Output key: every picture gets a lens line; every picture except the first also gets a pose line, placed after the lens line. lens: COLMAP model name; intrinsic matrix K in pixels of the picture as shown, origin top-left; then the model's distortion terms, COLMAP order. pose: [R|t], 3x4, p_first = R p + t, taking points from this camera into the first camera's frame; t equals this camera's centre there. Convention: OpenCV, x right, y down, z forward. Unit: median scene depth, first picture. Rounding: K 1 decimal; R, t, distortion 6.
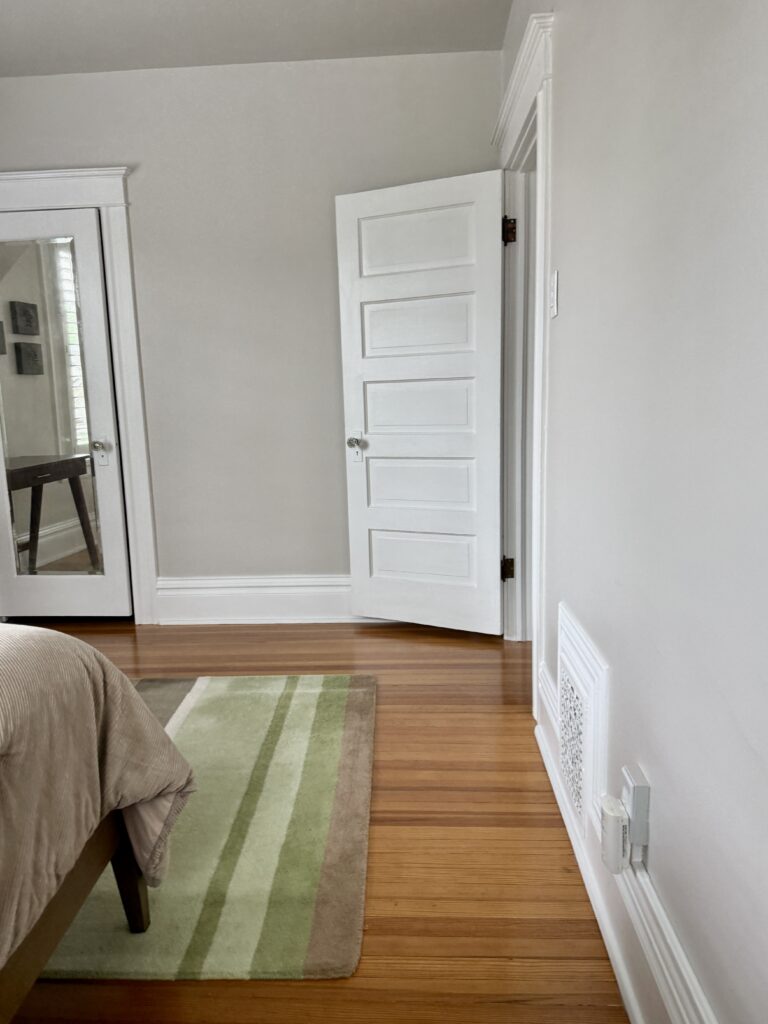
lens RADIAL K [[765.2, 0, 382.1], [0, 765.2, 513.4], [0, 0, 1]] dist [0.001696, -0.001902]
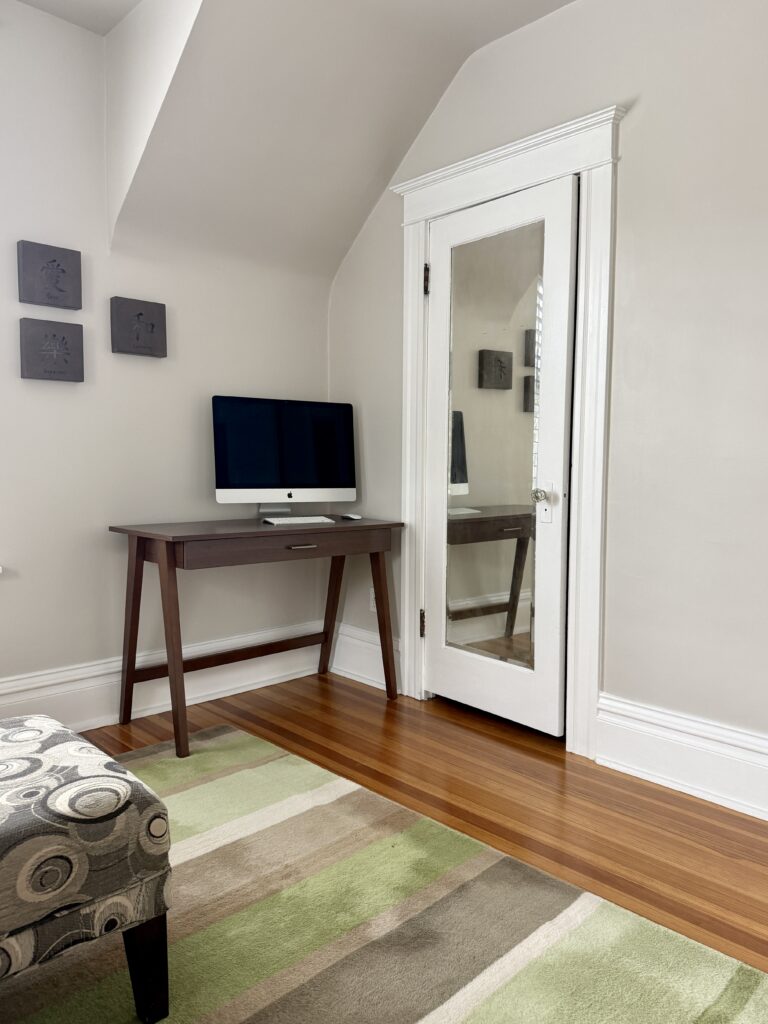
lens RADIAL K [[765.2, 0, 385.5], [0, 765.2, 510.3], [0, 0, 1]] dist [0.001696, -0.001902]
pose [[0.712158, 0.078198, -0.697651, 0.035091], [-0.127265, 0.991691, -0.018755, -0.042050], [0.690388, 0.102143, 0.716193, 0.379823]]
